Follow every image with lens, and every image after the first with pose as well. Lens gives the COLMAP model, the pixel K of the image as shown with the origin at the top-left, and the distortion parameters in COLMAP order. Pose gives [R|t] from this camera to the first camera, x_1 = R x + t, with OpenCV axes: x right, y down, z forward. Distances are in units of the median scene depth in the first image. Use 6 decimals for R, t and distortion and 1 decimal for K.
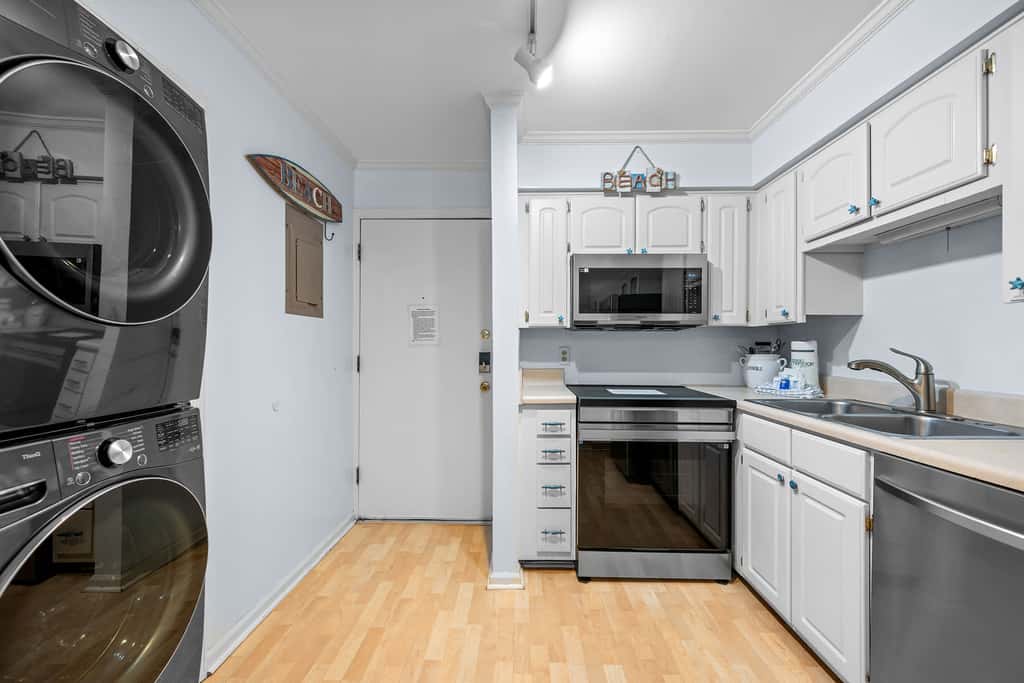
lens RADIAL K [[401.9, 0, 517.7], [0, 401.9, 343.6], [0, 0, 1]] dist [-0.000020, 0.000158]
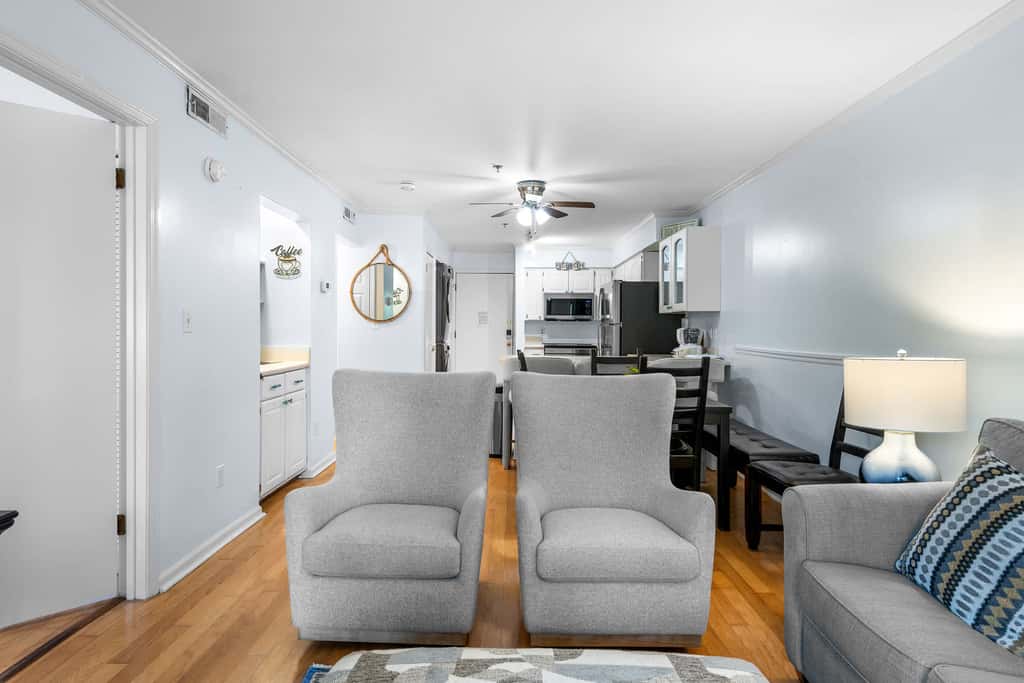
lens RADIAL K [[534.0, 0, 512.0], [0, 534.0, 341.5], [0, 0, 1]] dist [-0.000930, -0.000132]
pose [[0.999816, 0.006286, 0.018097, -0.148141], [-0.006866, 0.999459, 0.032173, -0.014929], [-0.017885, -0.032291, 0.999318, -2.676166]]
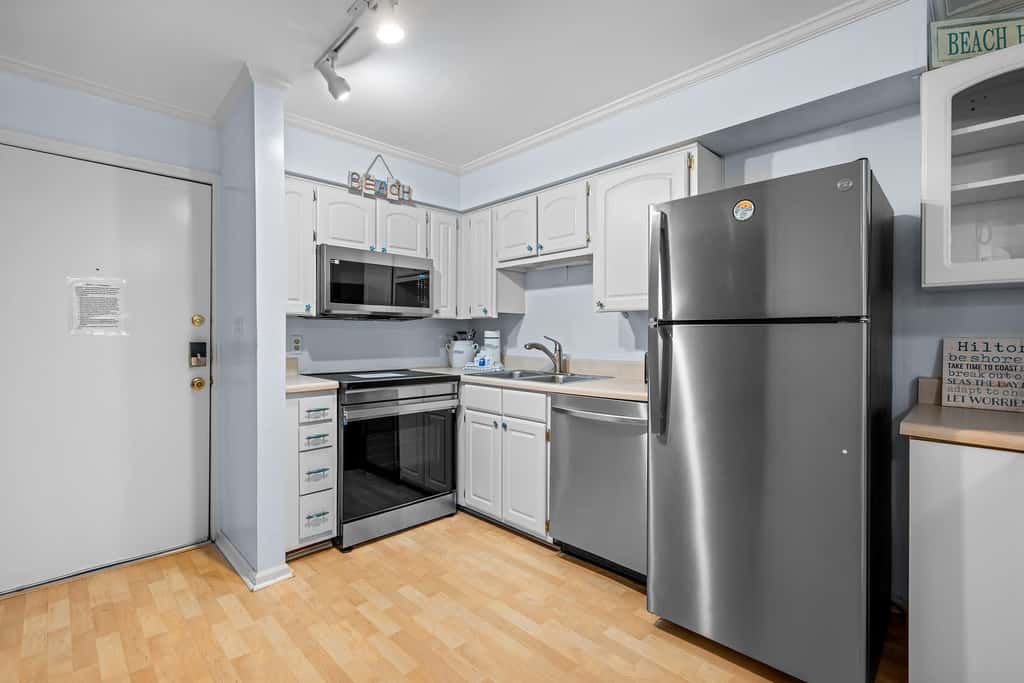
lens RADIAL K [[459.0, 0, 514.0], [0, 459.0, 335.7], [0, 0, 1]] dist [0.000287, -0.000130]
pose [[0.702976, -0.002387, 0.711209, -0.370081], [-0.002609, 0.999979, 0.005935, 0.000849], [-0.711209, -0.006028, 0.702955, -0.173691]]
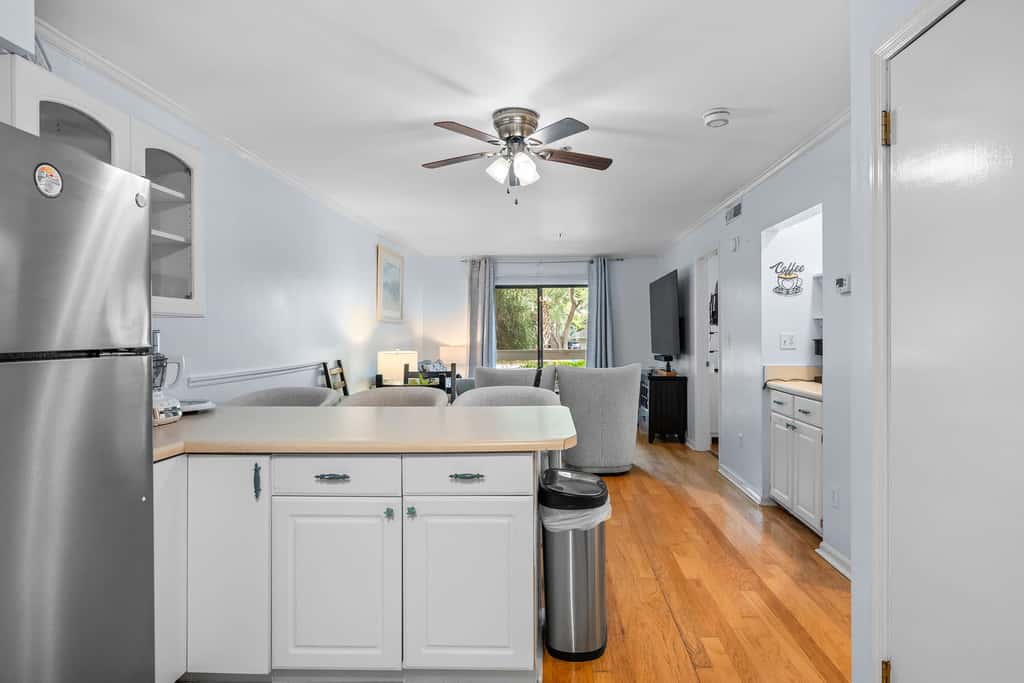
lens RADIAL K [[534.0, 0, 512.0], [0, 534.0, 341.5], [0, 0, 1]] dist [-0.000930, -0.000132]
pose [[-0.998166, -0.007306, 0.060100, -0.077696], [-0.006471, 0.999880, 0.014071, -0.047366], [-0.060195, 0.013656, -0.998093, 0.637373]]
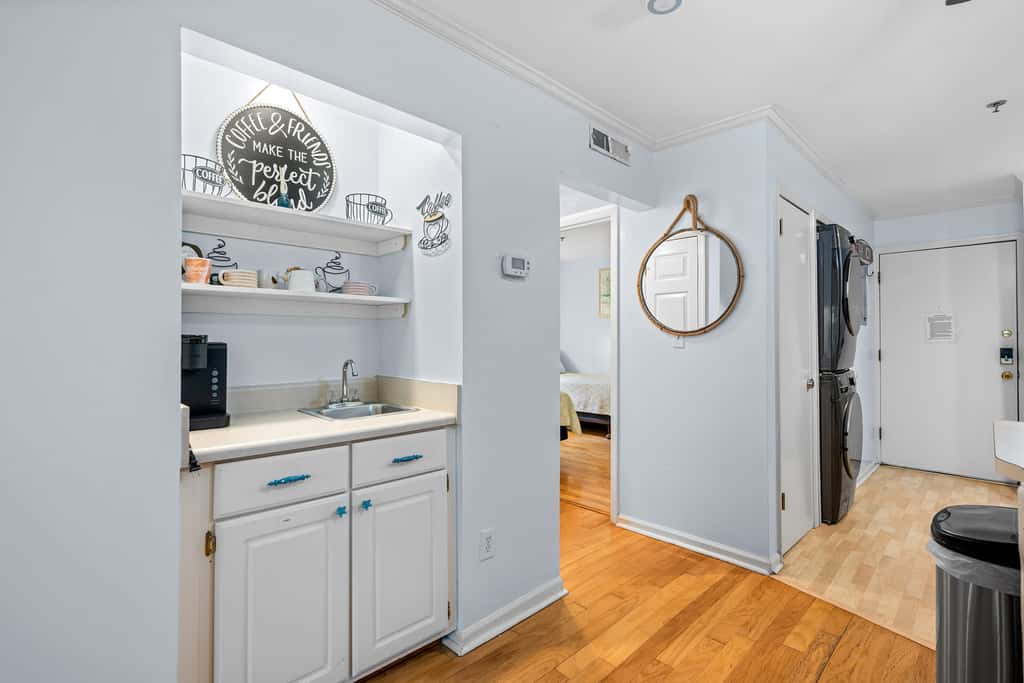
lens RADIAL K [[488.2, 0, 548.6], [0, 488.2, 338.6], [0, 0, 1]] dist [0.001083, 0.017518]
pose [[0.742928, -0.008384, -0.669319, -0.134896], [0.005043, 0.999963, -0.006929, -0.005133], [0.669352, 0.001772, 0.742943, -1.348318]]
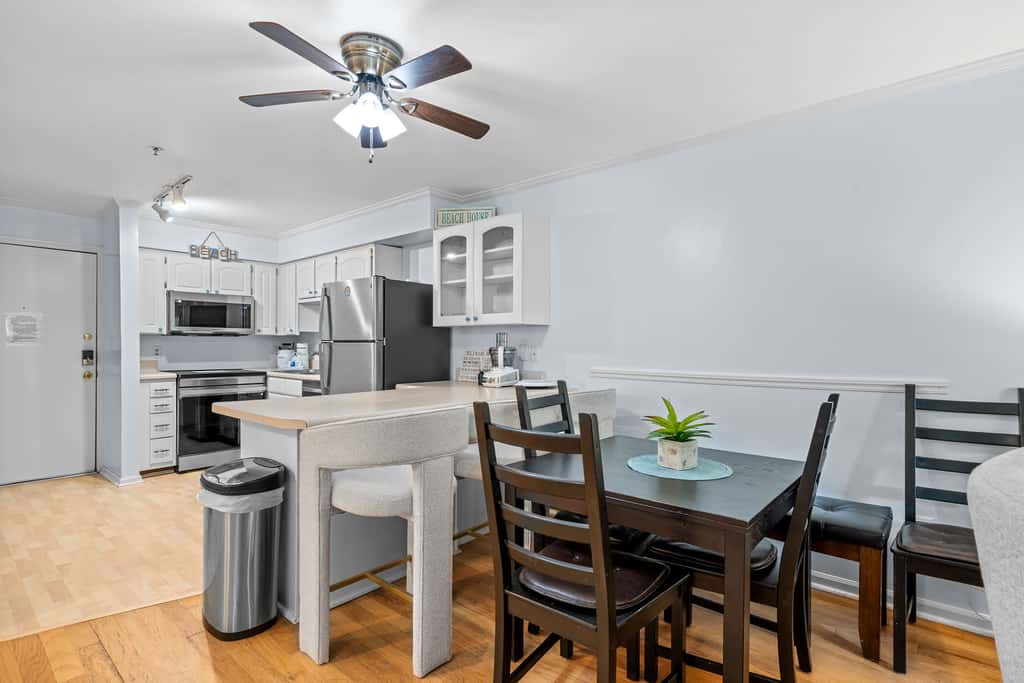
lens RADIAL K [[489.0, 0, 514.4], [0, 489.0, 347.6], [0, 0, 1]] dist [-0.000208, -0.000125]
pose [[0.633216, -0.003826, 0.773966, -0.559621], [-0.006230, 0.999930, 0.010040, -0.016711], [-0.773950, -0.011179, 0.633148, -1.474416]]
